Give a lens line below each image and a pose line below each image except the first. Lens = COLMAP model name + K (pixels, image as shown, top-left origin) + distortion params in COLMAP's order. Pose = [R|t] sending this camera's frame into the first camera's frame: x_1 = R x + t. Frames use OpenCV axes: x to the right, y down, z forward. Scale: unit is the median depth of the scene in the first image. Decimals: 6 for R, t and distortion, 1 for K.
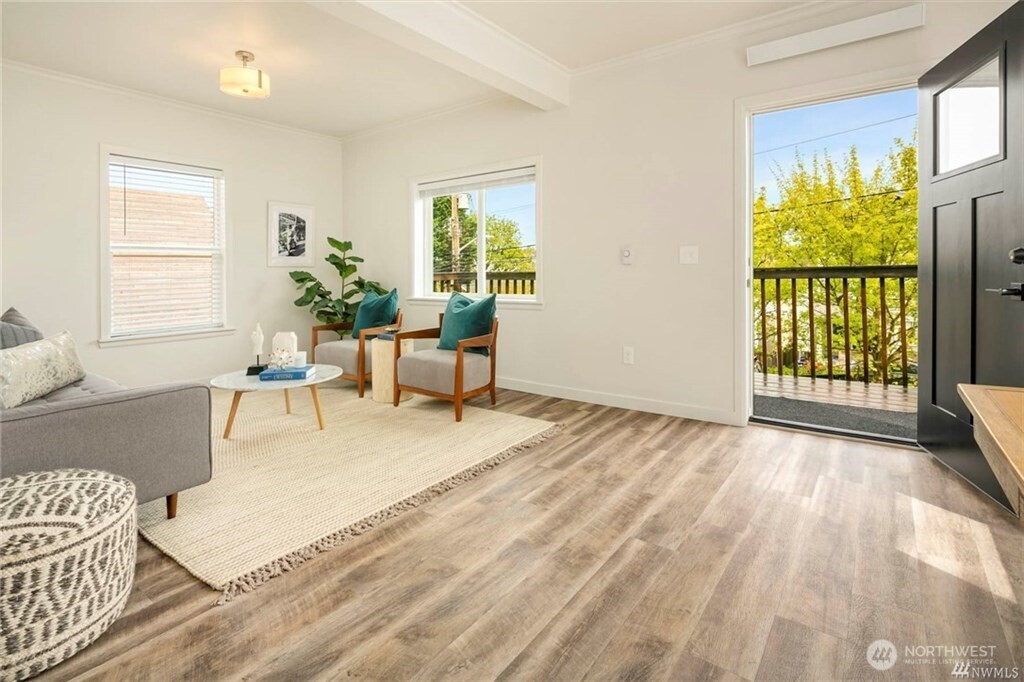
lens RADIAL K [[477.7, 0, 516.6], [0, 477.7, 281.3], [0, 0, 1]] dist [0.003219, 0.000120]
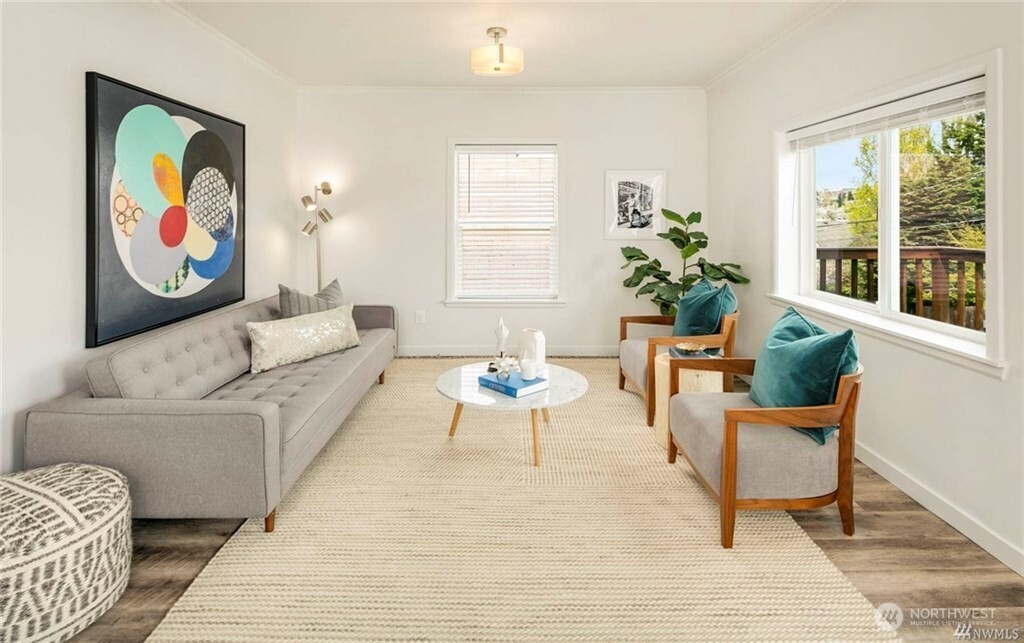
lens RADIAL K [[479.3, 0, 508.5], [0, 479.3, 211.9], [0, 0, 1]] dist [-0.000017, -0.002098]
pose [[0.578894, 0.019688, -0.815165, 0.152600], [-0.047363, 0.998832, -0.009511, -0.075608], [0.814026, 0.044115, 0.579151, 0.340081]]
